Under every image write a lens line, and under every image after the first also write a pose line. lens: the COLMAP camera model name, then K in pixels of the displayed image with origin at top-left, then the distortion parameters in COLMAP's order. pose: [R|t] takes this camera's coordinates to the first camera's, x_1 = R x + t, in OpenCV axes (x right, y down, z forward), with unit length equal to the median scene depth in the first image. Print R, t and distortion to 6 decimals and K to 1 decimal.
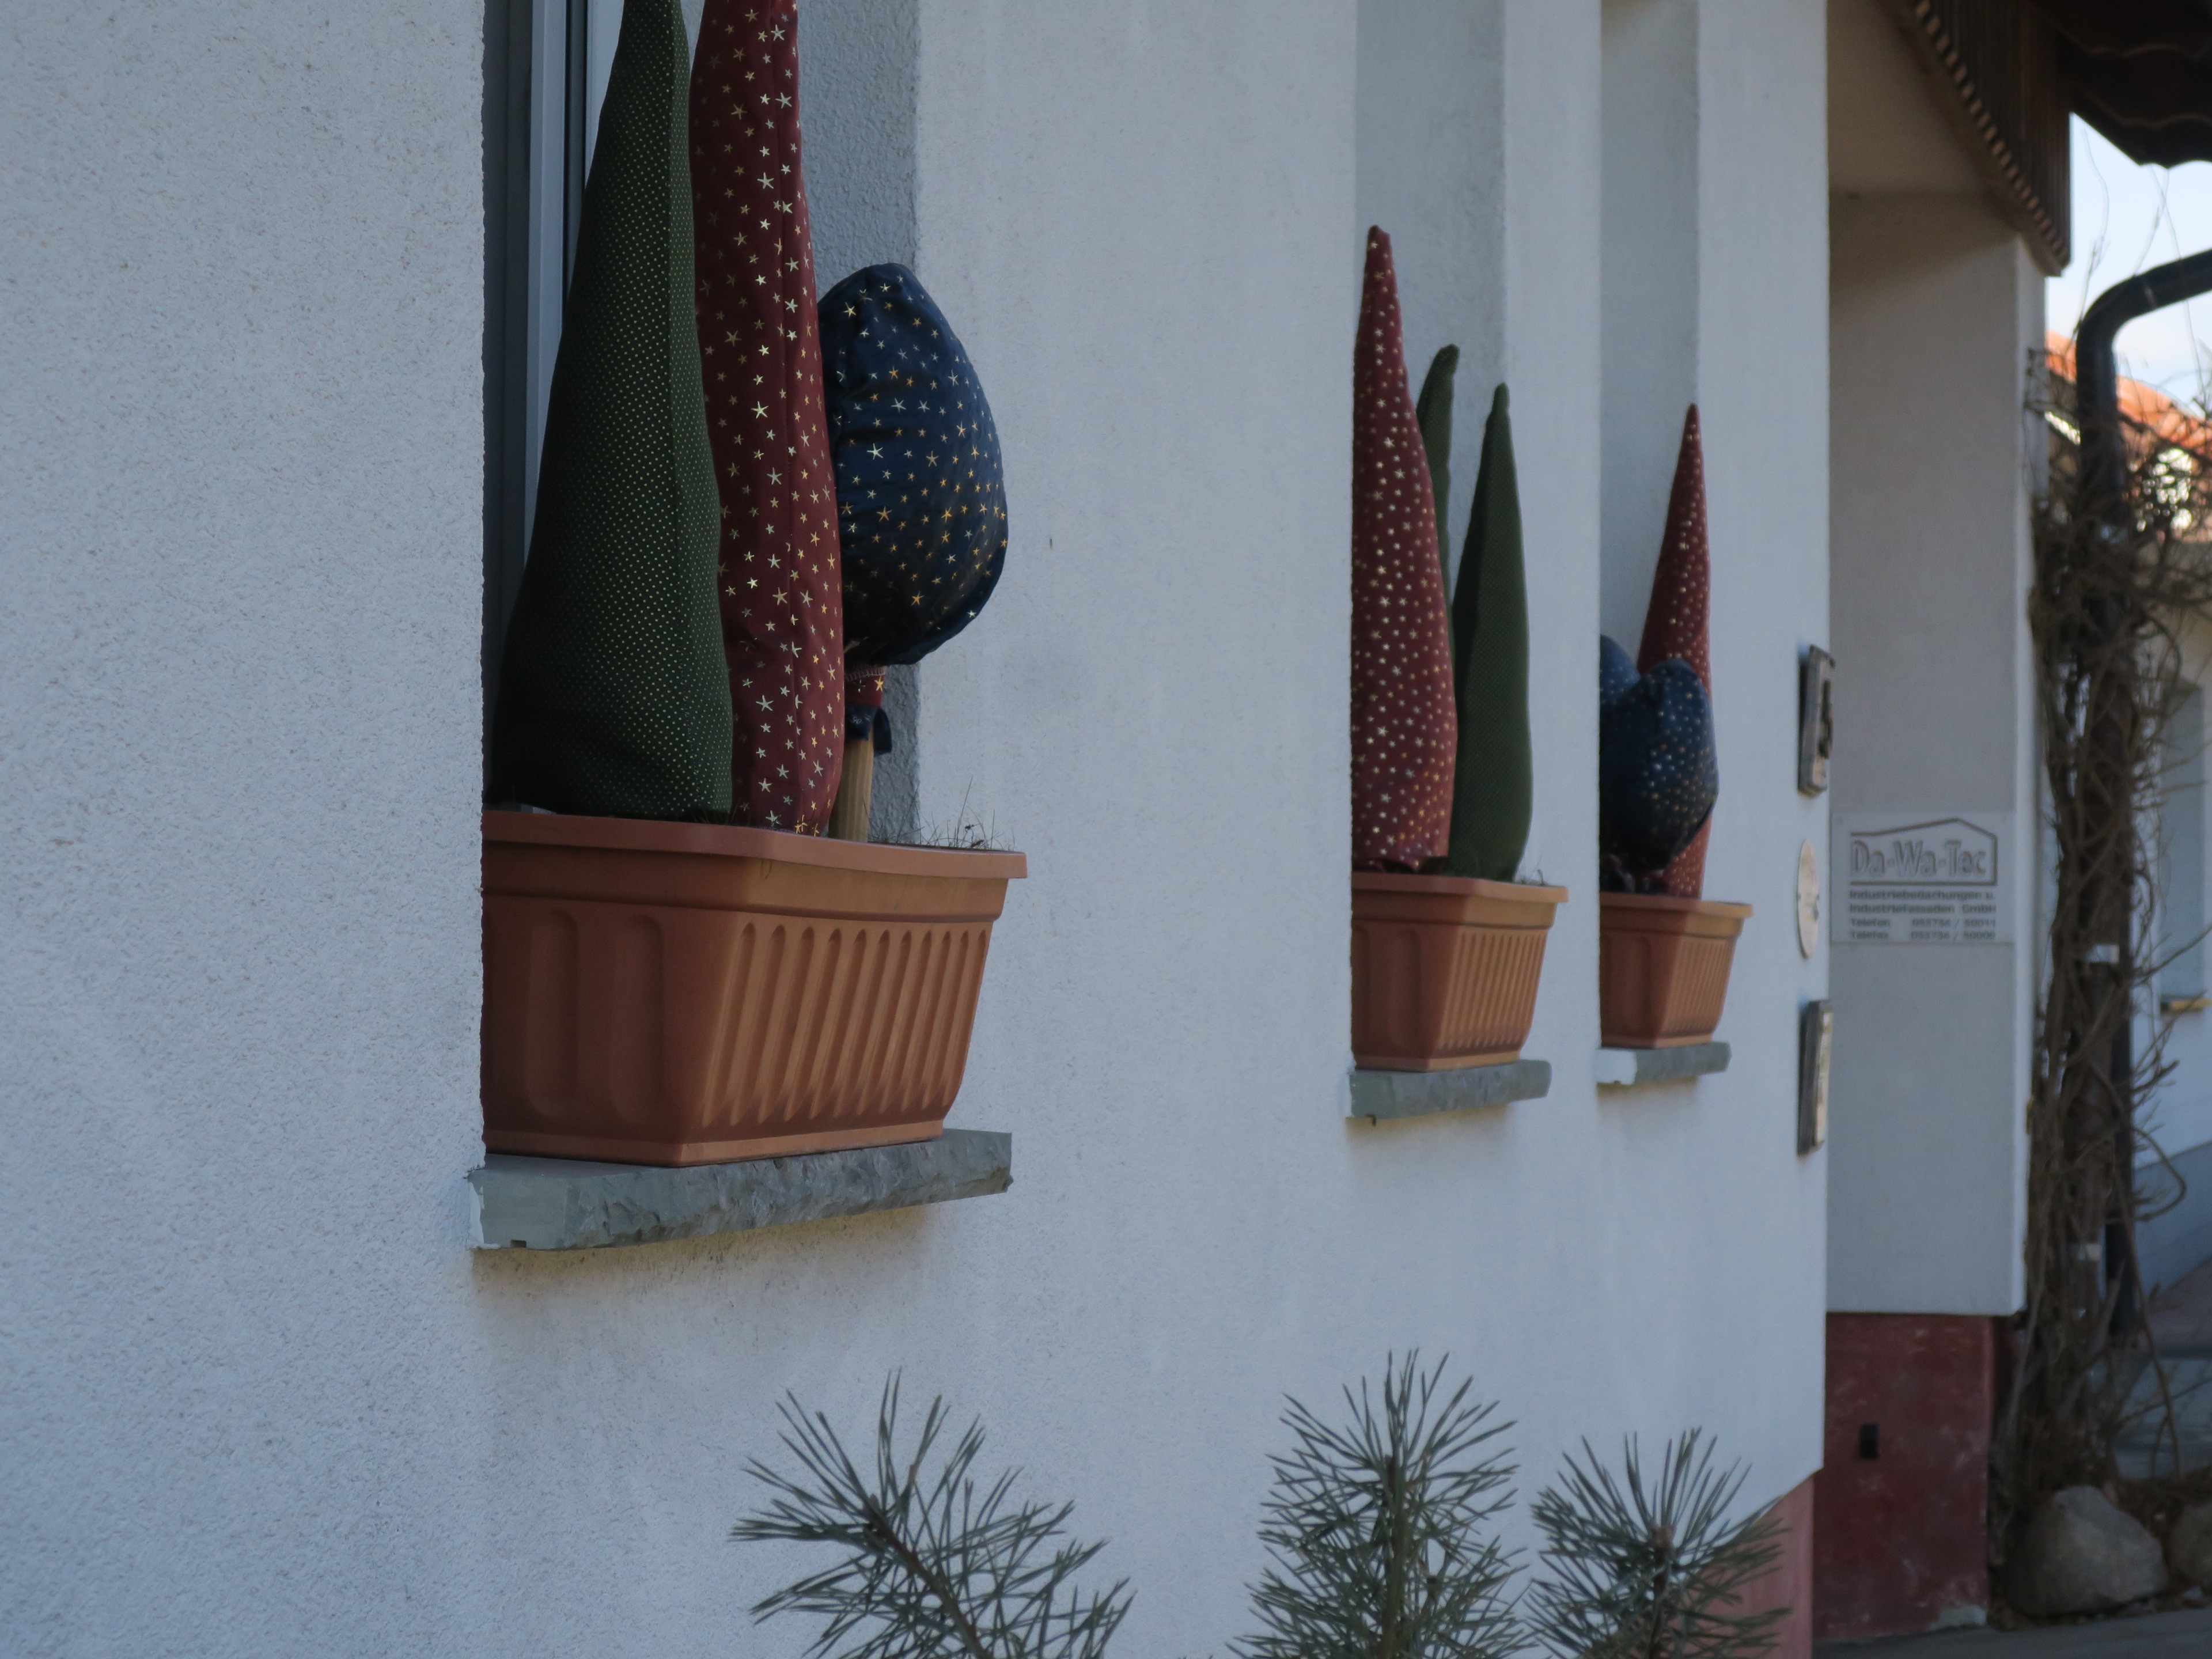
lens RADIAL K [[5615.6, 0, 1105.3], [0, 5615.6, 806.3], [0, 0, 1]] dist [0.079138, -3.789353]
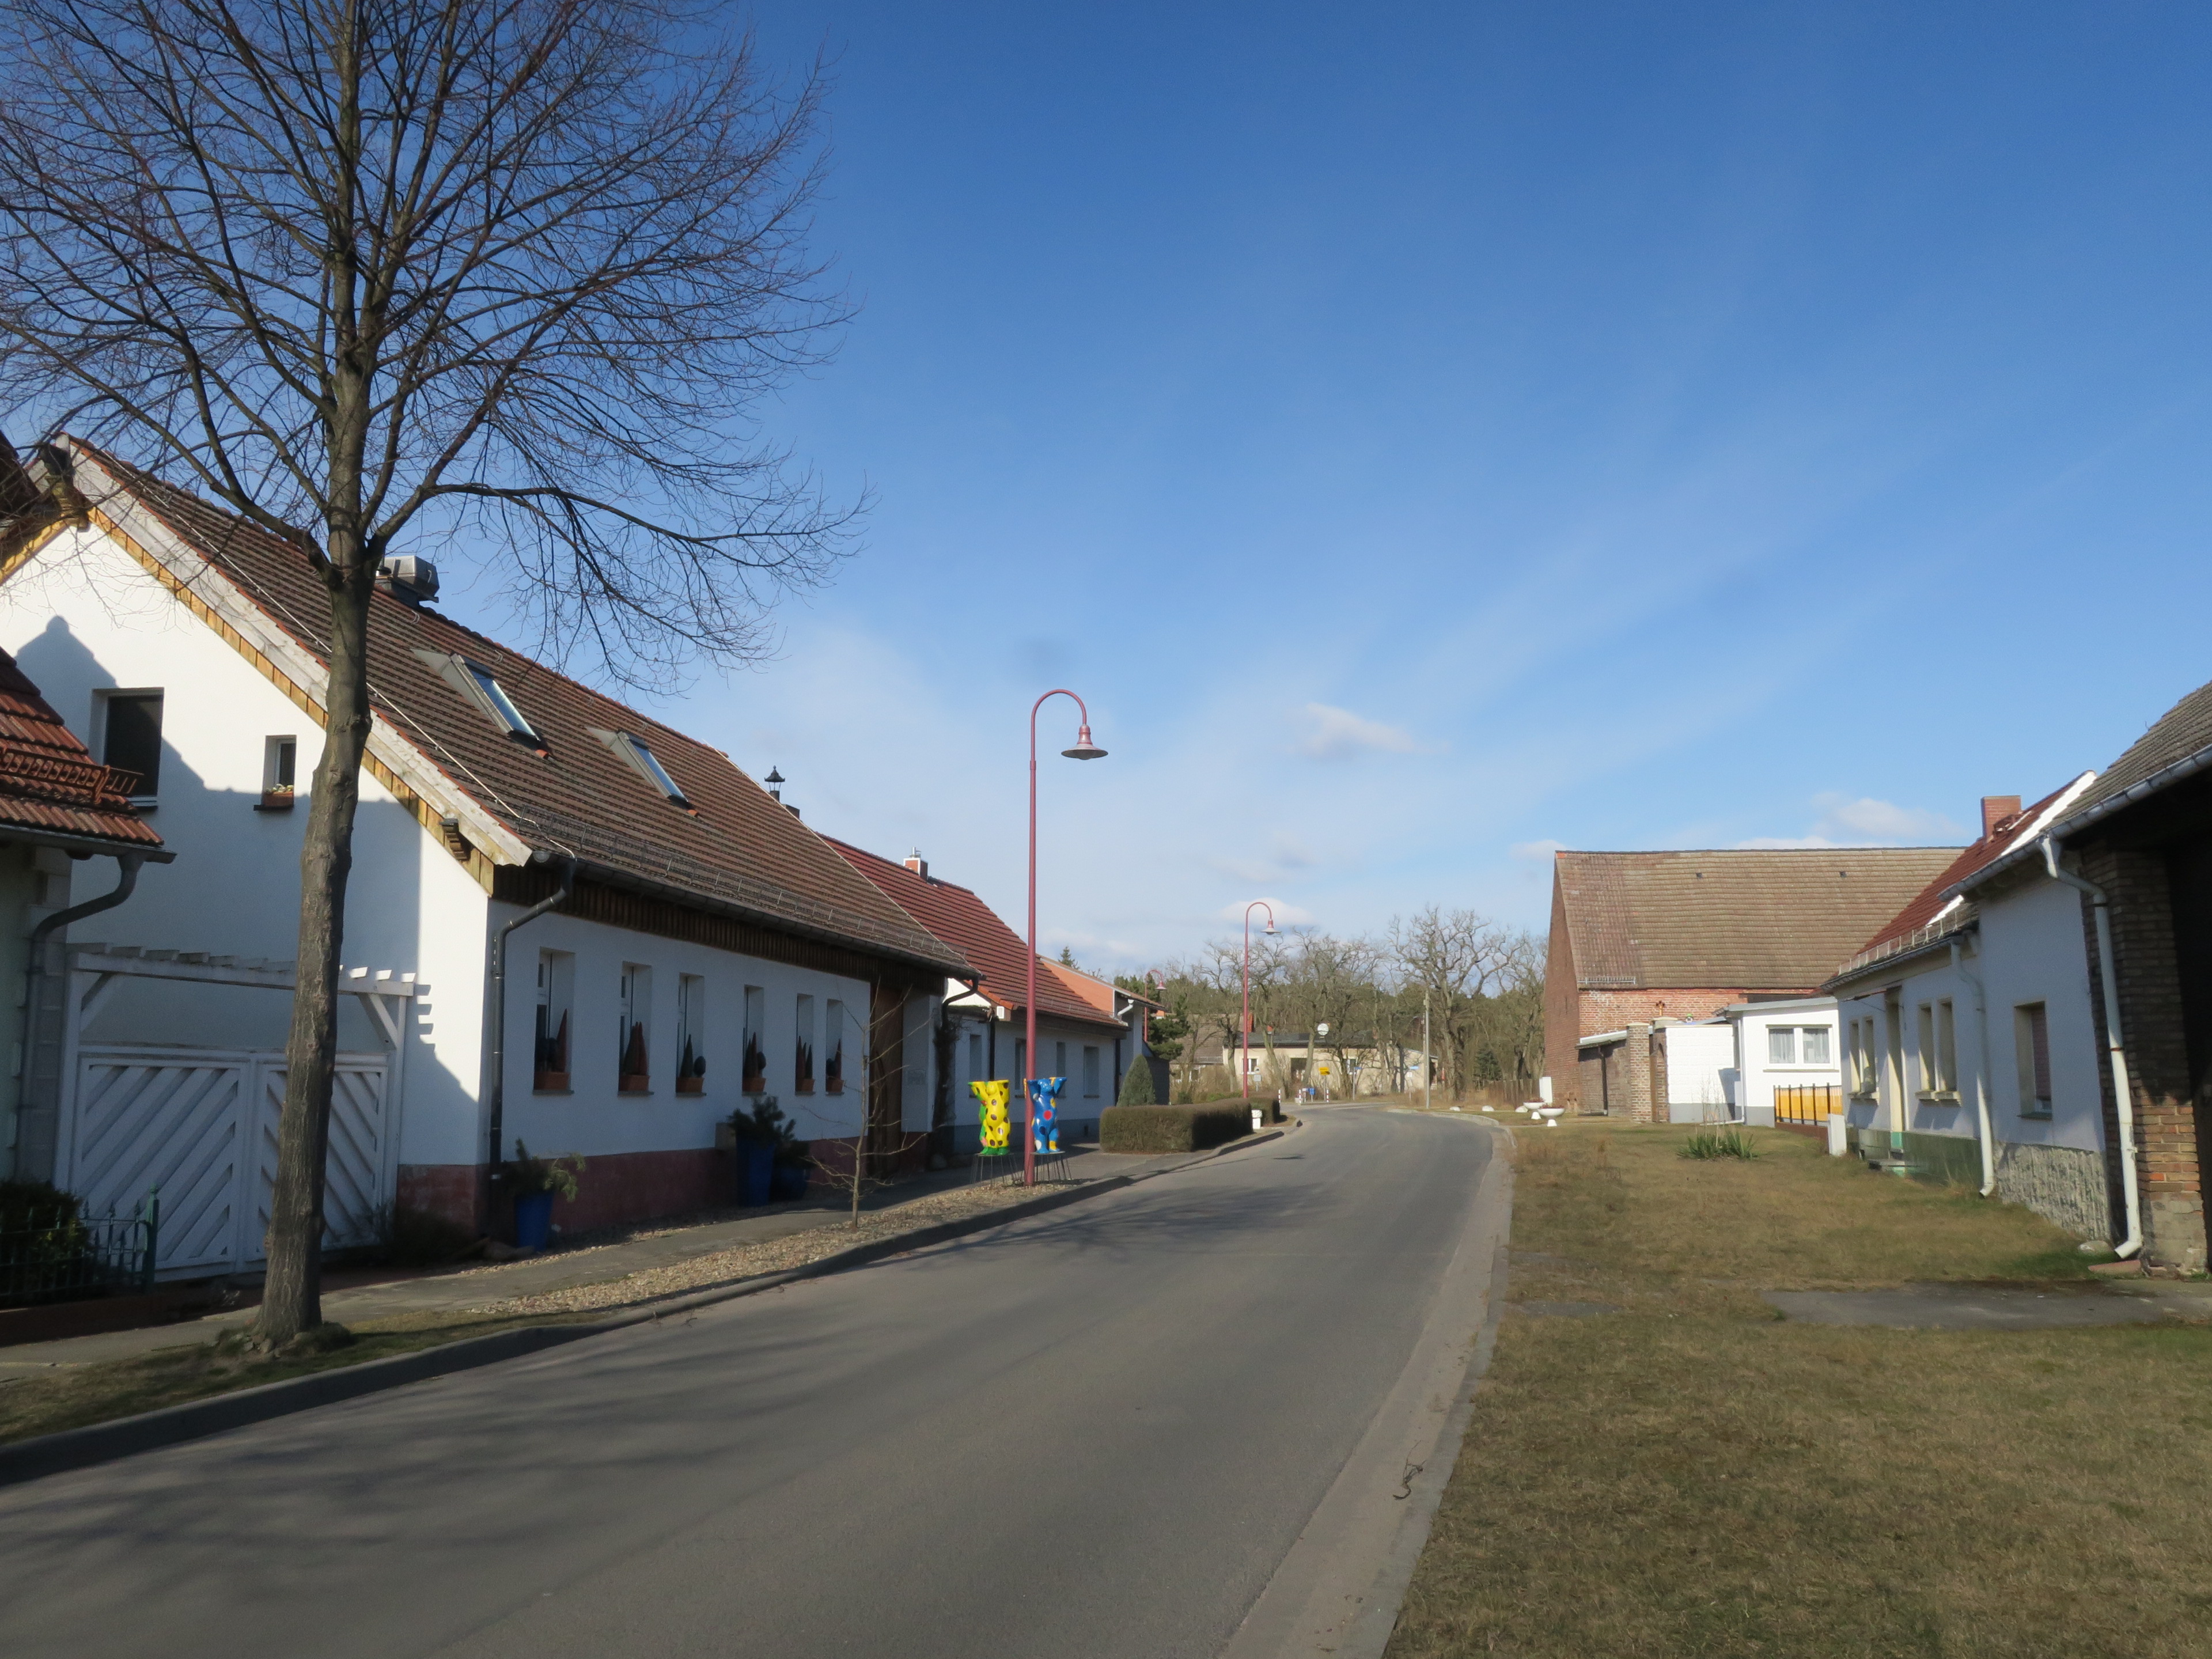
lens RADIAL K [[1996.5, 0, 1106.0], [0, 1996.5, 829.5], [0, 0, 1]] dist [-0.000729, 0.008205]
pose [[0.996206, 0.004828, 0.086889, 0.617128], [0.004304, 0.994504, -0.104608, -0.136700], [-0.086916, 0.104586, 0.990711, -6.866939]]
